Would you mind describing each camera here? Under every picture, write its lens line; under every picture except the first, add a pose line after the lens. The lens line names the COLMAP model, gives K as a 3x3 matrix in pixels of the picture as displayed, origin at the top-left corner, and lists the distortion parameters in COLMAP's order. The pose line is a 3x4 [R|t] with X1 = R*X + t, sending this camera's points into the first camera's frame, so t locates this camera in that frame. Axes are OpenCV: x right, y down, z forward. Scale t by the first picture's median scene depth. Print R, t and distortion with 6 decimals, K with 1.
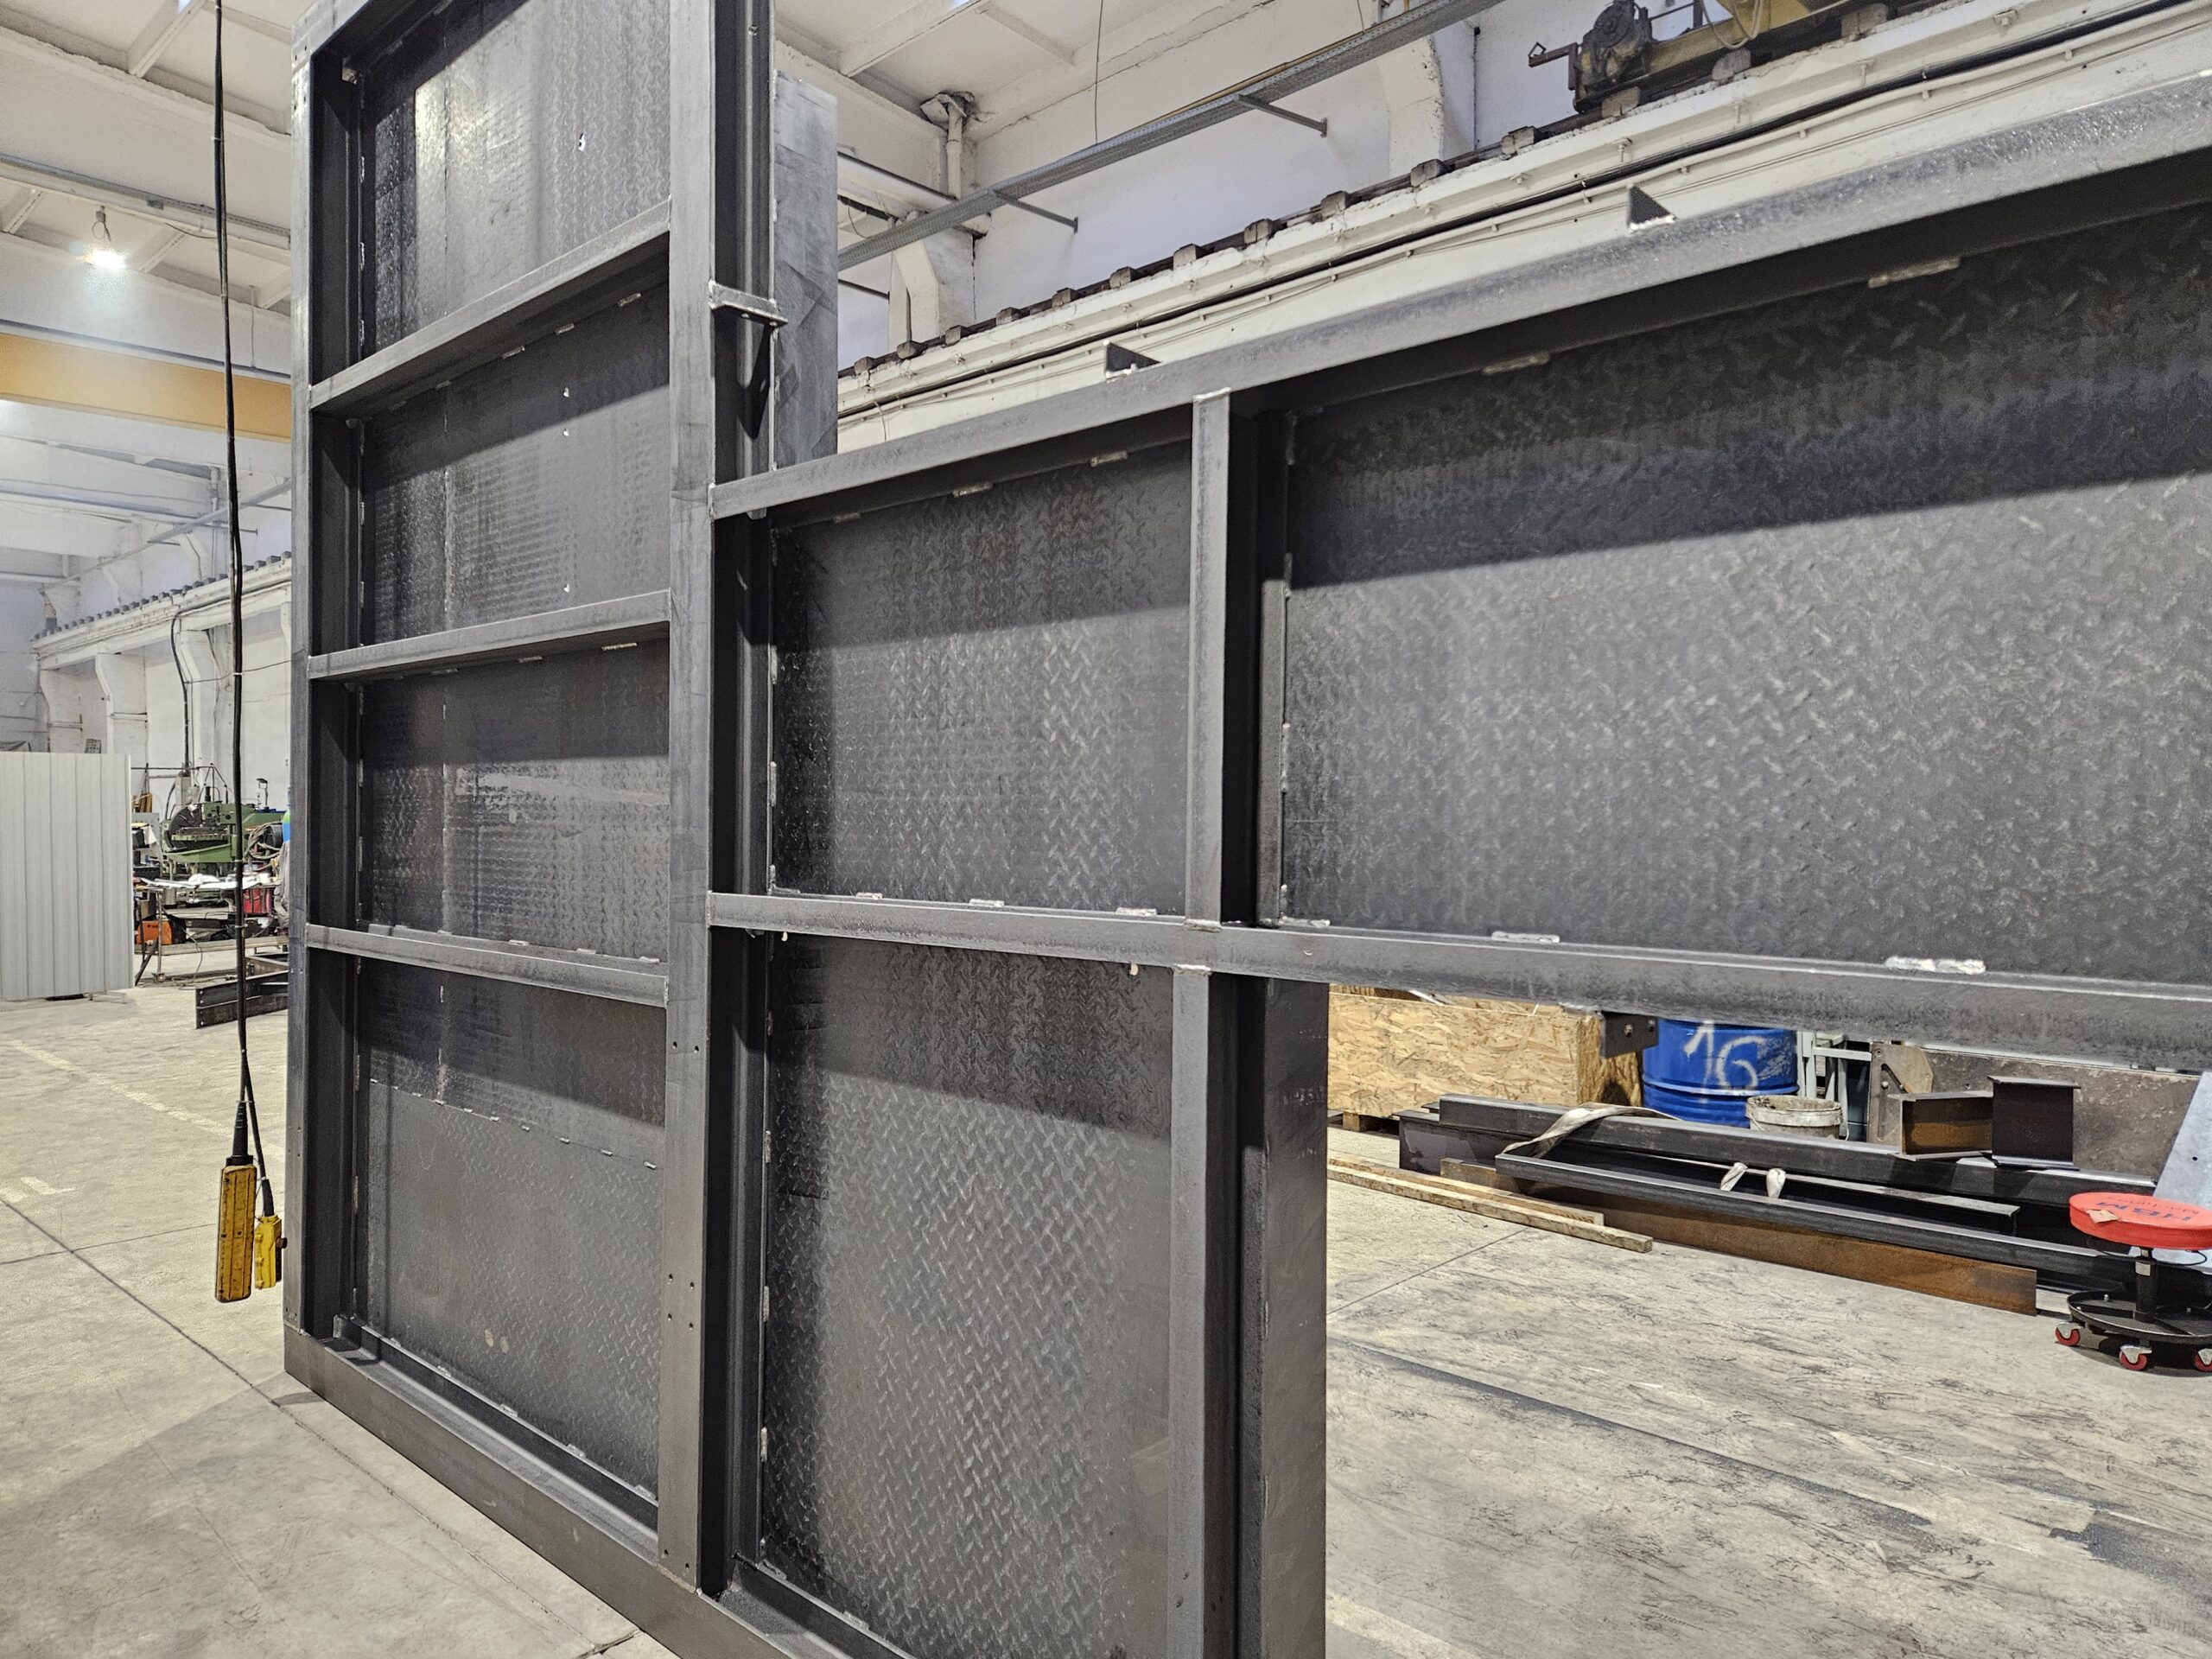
lens RADIAL K [[1483.4, 0, 1105.5], [0, 1483.4, 837.2], [0, 0, 1]] dist [0.074672, -0.062861]
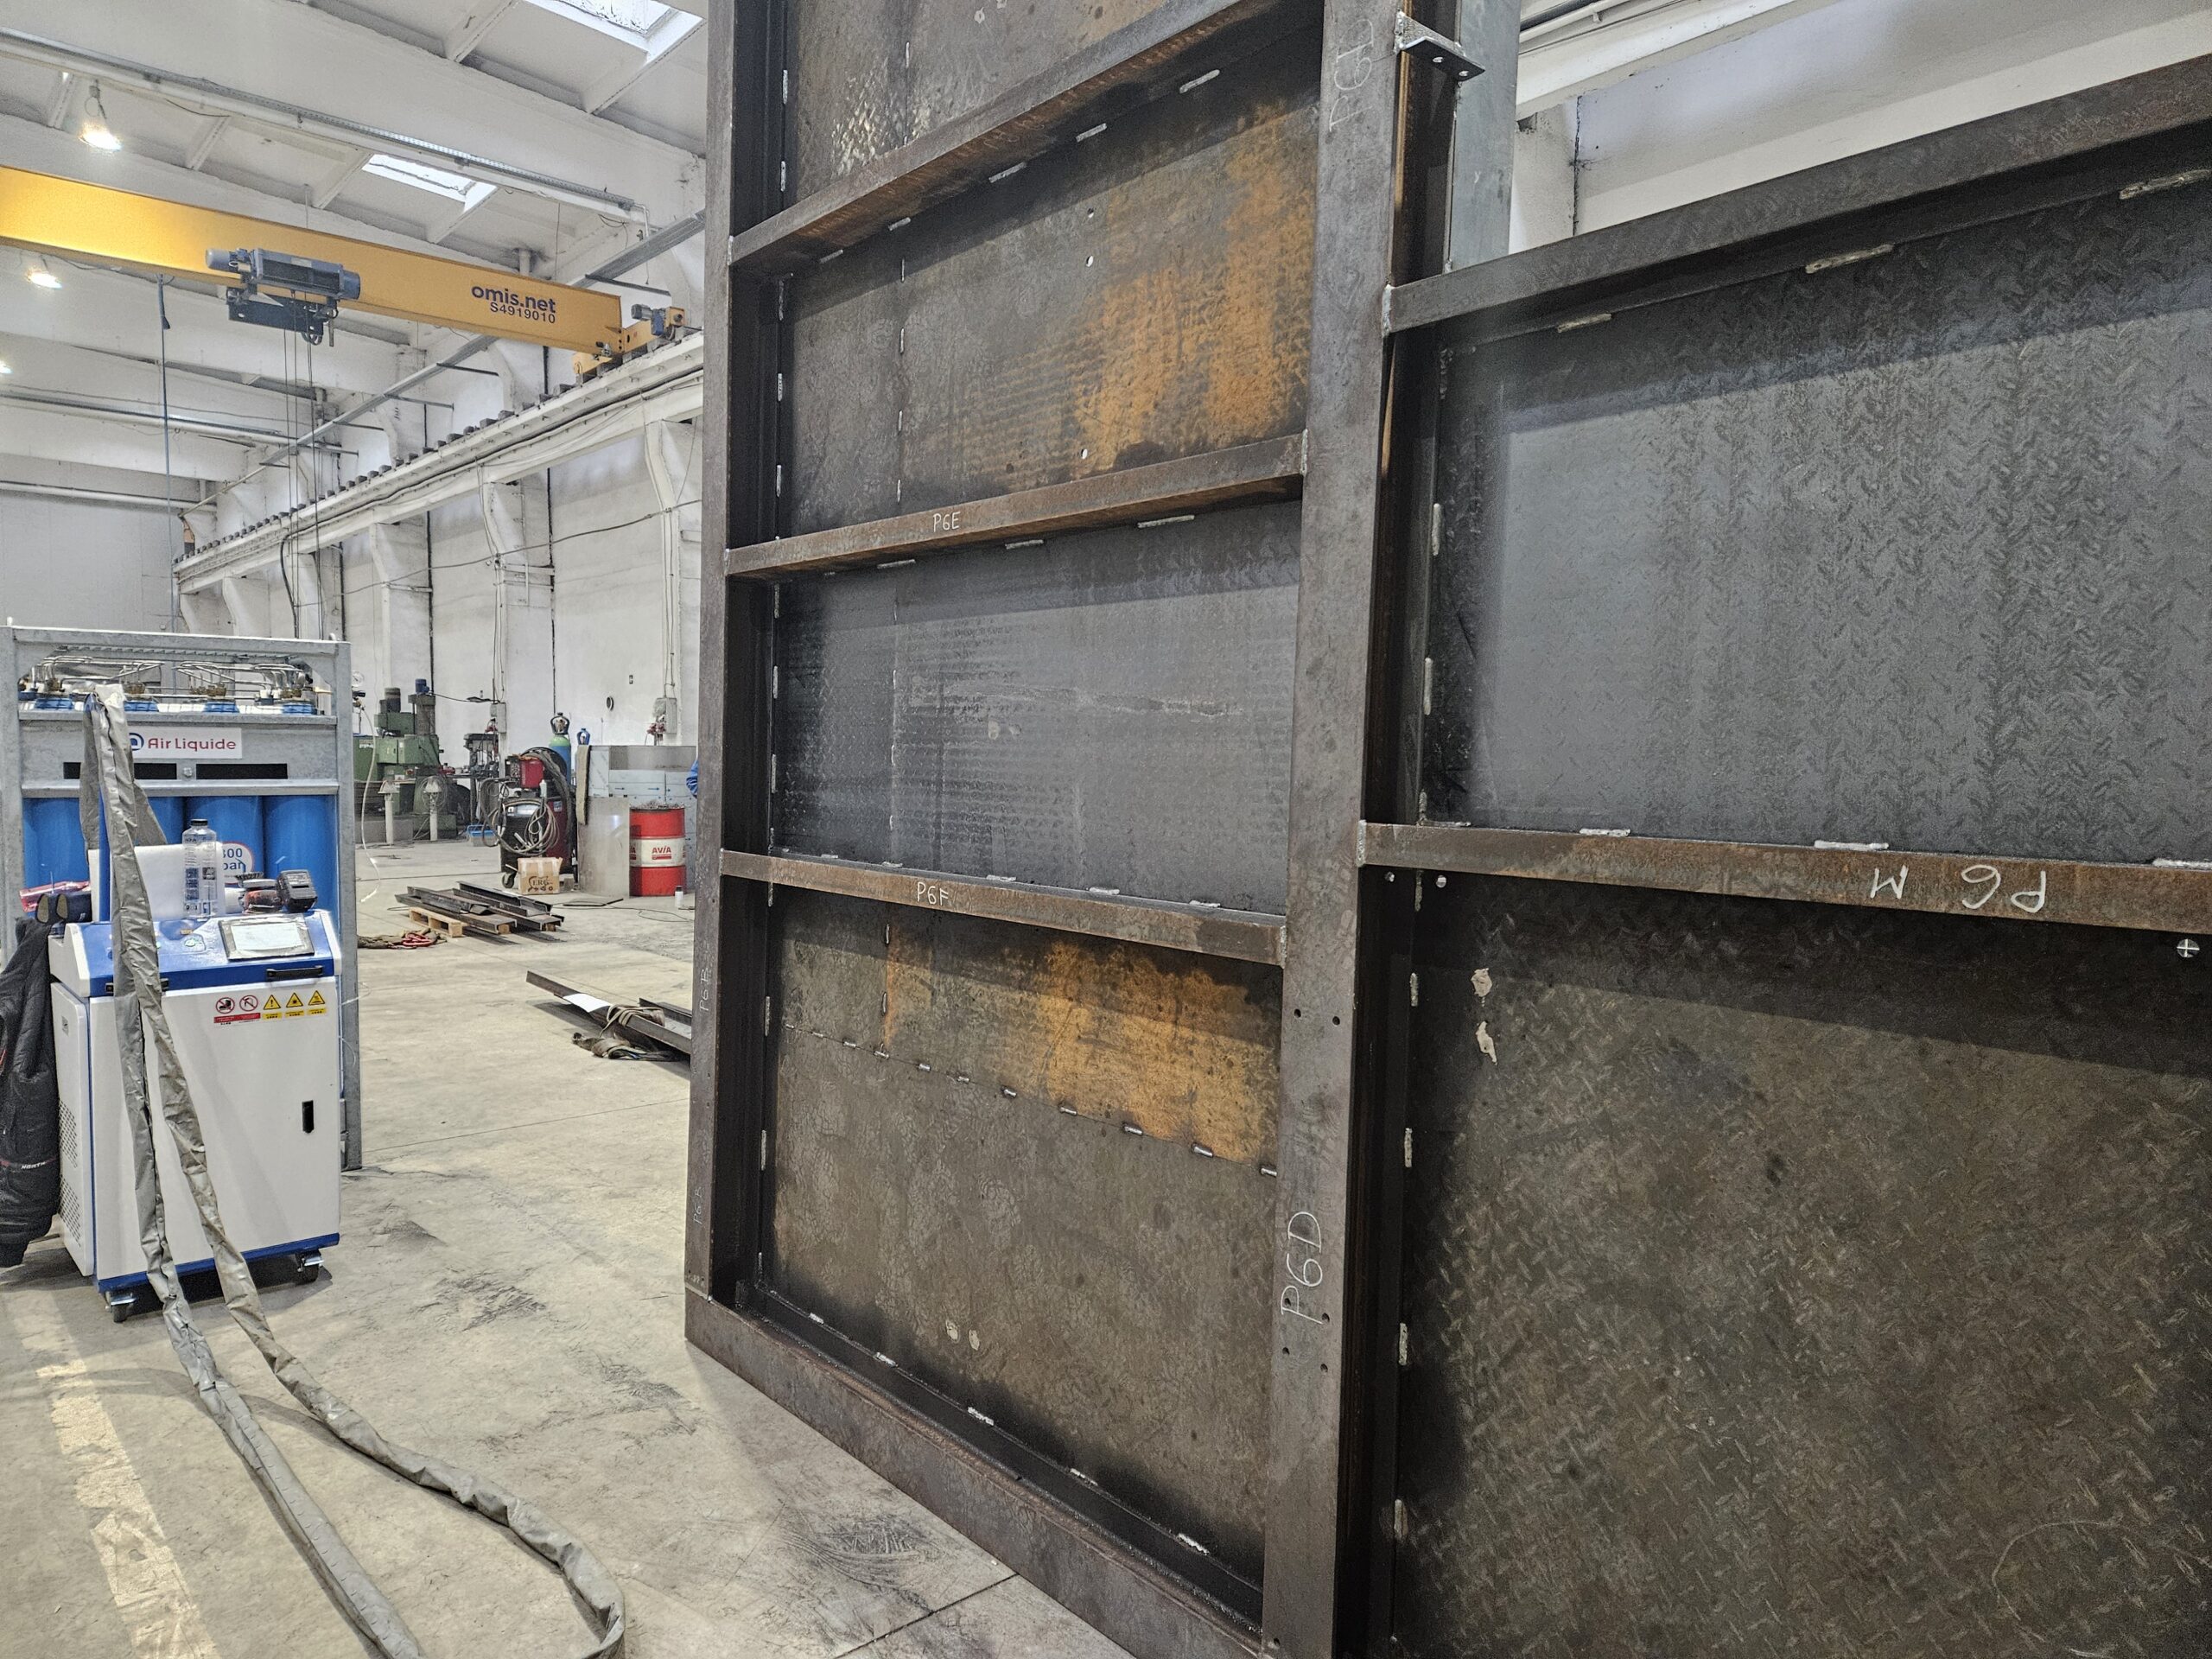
lens RADIAL K [[1483.4, 0, 1112.7], [0, 1483.4, 828.1], [0, 0, 1]] dist [0.074672, -0.062861]
pose [[0.994376, 0.020666, -0.103874, -0.230618], [-0.017251, 0.999284, 0.033669, 0.011718], [0.104495, -0.031687, 0.994020, 0.158373]]
